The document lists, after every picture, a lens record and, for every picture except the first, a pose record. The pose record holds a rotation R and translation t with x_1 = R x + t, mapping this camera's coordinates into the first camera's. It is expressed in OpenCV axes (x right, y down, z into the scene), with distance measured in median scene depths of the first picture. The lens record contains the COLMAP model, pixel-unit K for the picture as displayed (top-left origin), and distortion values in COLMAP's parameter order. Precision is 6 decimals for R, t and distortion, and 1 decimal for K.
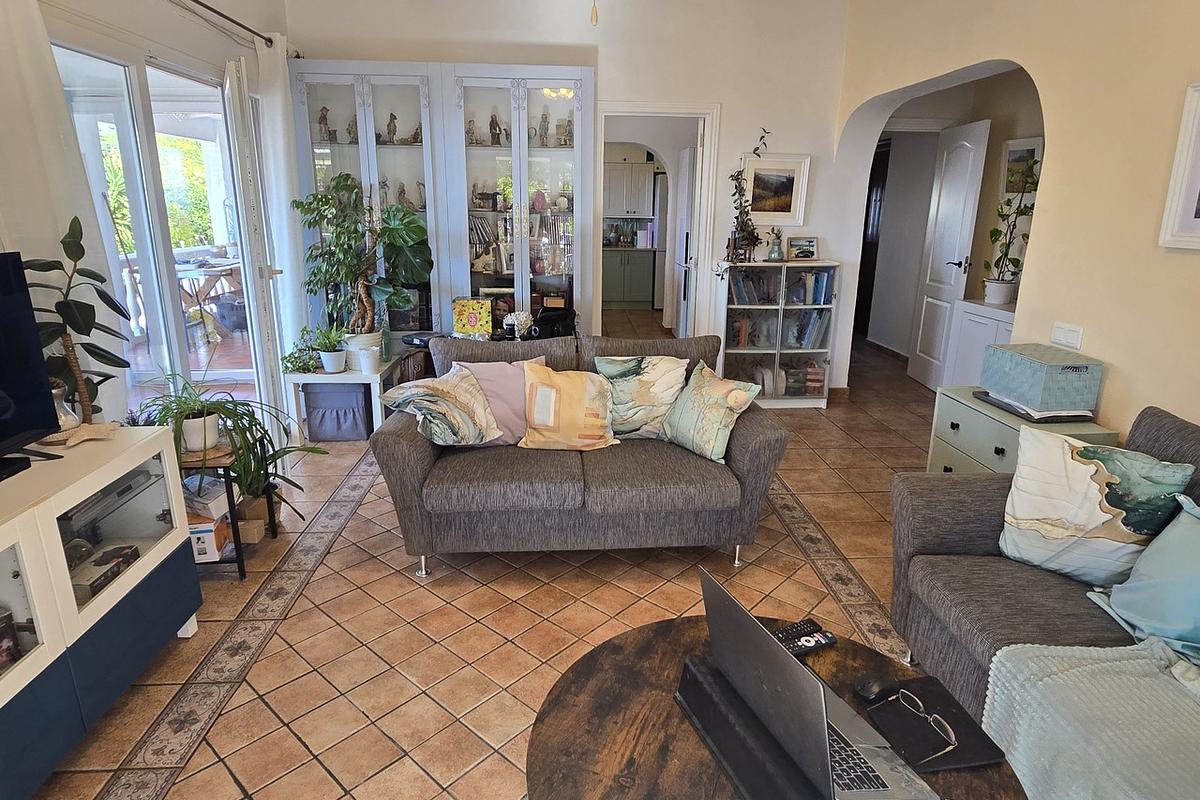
lens RADIAL K [[683.4, 0, 595.6], [0, 683.4, 395.0], [0, 0, 1]] dist [-0.001678, -0.000366]
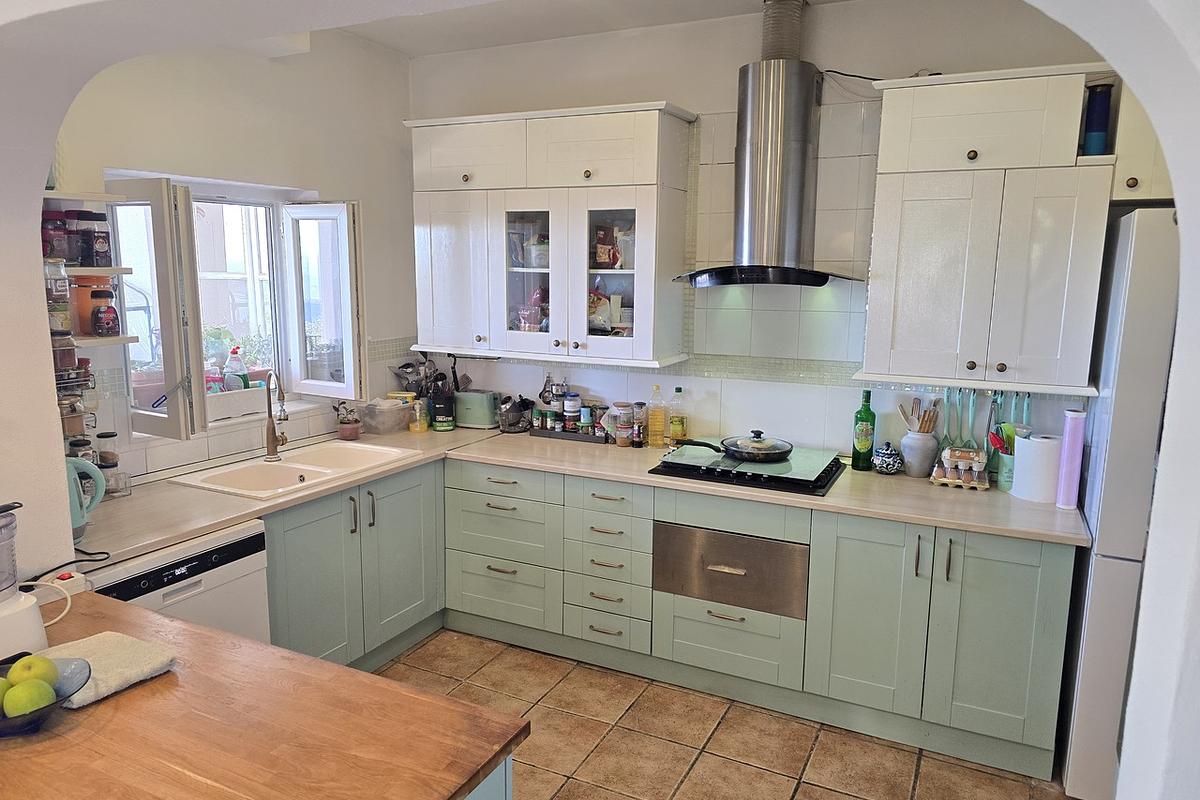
lens RADIAL K [[805.5, 0, 604.2], [0, 805.5, 409.1], [0, 0, 1]] dist [0.066710, -0.070032]
pose [[0.870937, 0.084345, -0.484102, 0.146783], [-0.131348, 0.989272, -0.063945, -0.421031], [0.473515, 0.119278, 0.872672, 1.333322]]
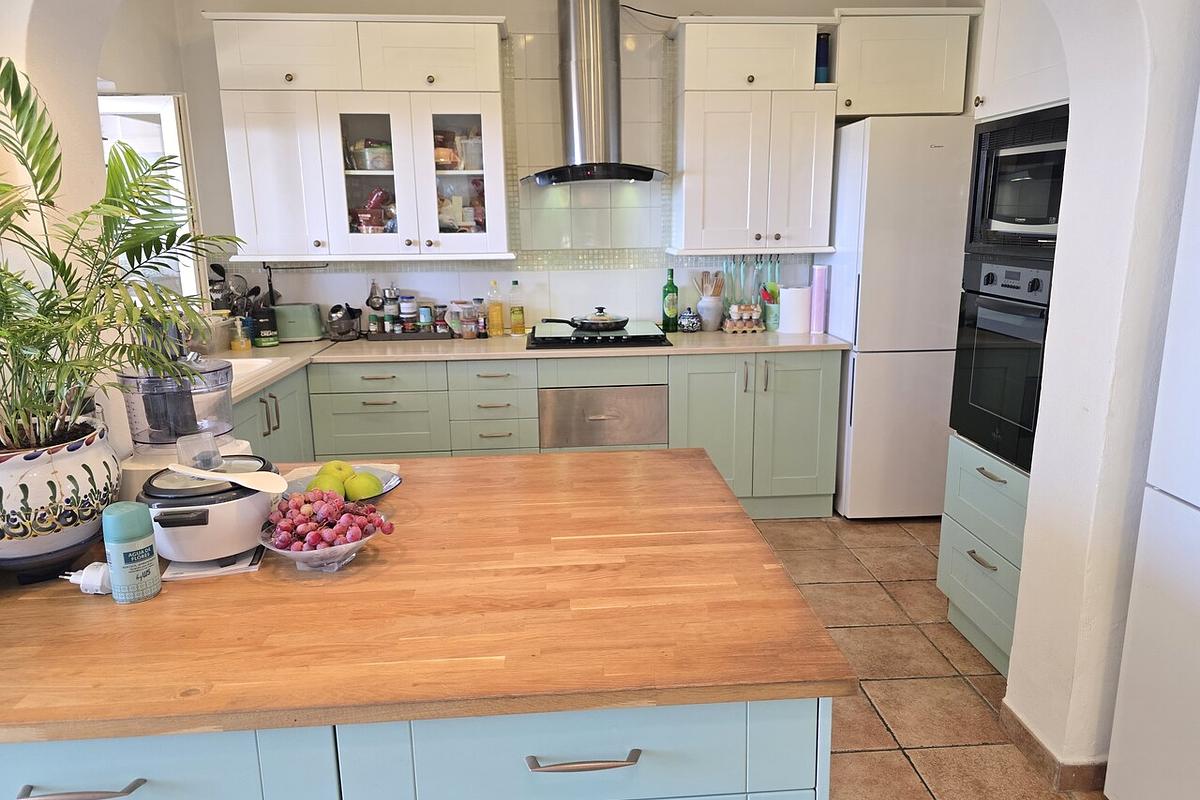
lens RADIAL K [[814.1, 0, 613.9], [0, 814.1, 400.5], [0, 0, 1]] dist [0.064170, -0.078064]
pose [[0.999343, -0.029881, 0.020501, -0.067128], [0.030964, 0.998024, -0.054684, -0.325529], [-0.018826, 0.055283, 0.998293, 1.173979]]
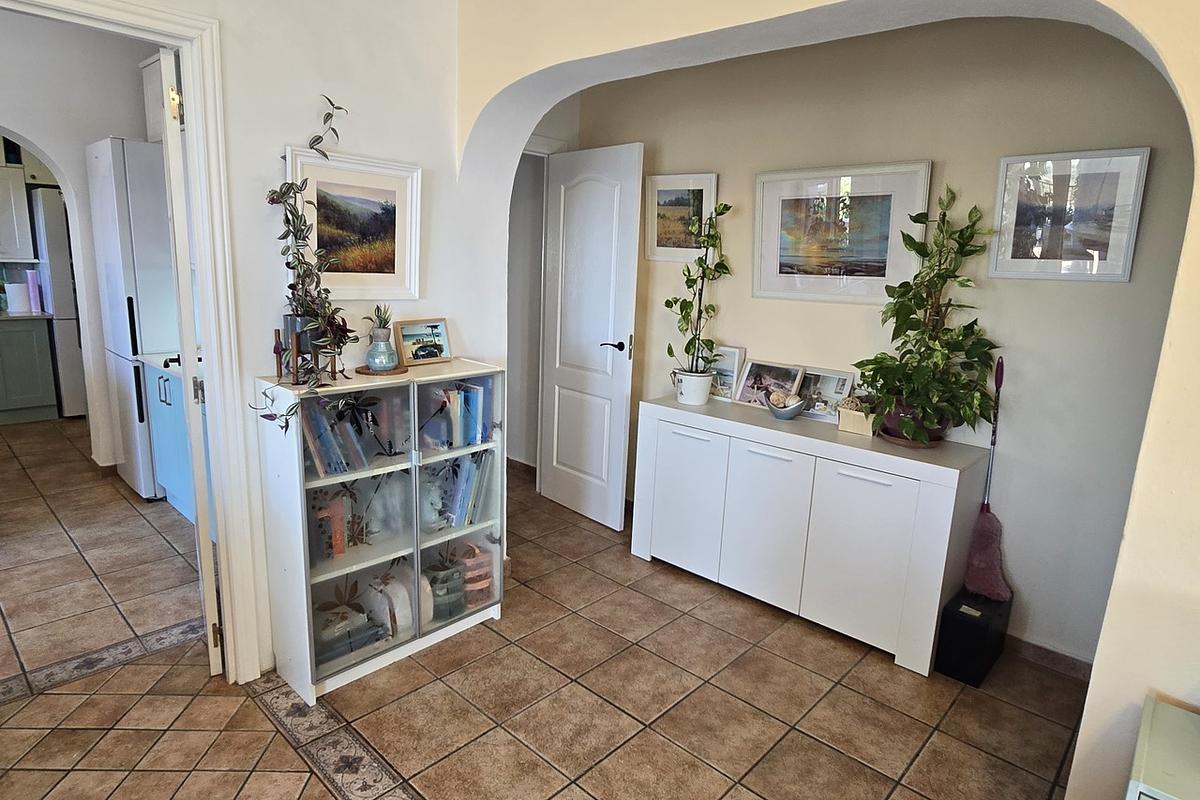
lens RADIAL K [[683.4, 0, 595.6], [0, 683.4, 395.0], [0, 0, 1]] dist [-0.001678, -0.000366]
pose [[0.720333, -0.120753, 0.683037, 0.033737], [0.155249, 0.987815, 0.010908, -0.160357], [-0.676031, 0.098183, 0.730303, 0.535206]]
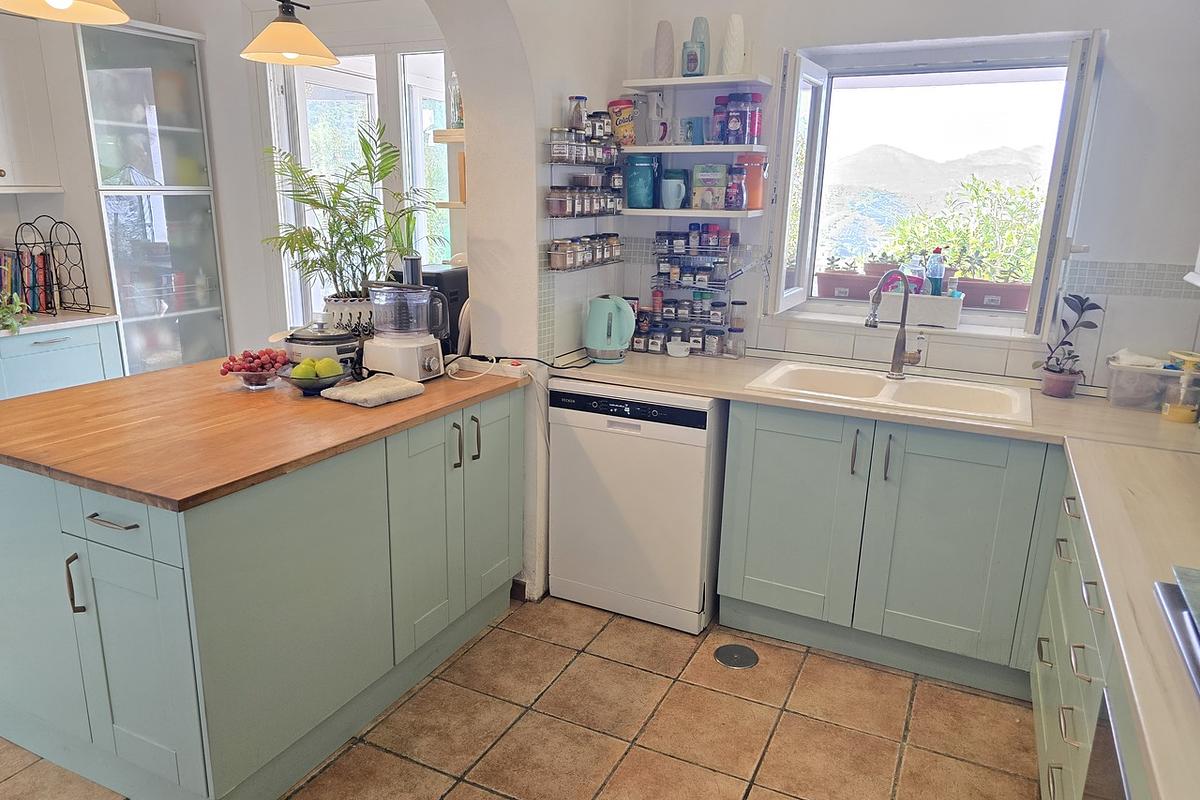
lens RADIAL K [[805.5, 0, 604.2], [0, 805.5, 409.1], [0, 0, 1]] dist [0.066710, -0.070032]
pose [[-0.477287, 0.204892, -0.854527, 0.178945], [-0.262461, 0.894812, 0.361146, -0.519932], [0.838637, 0.396650, -0.373305, 1.846799]]
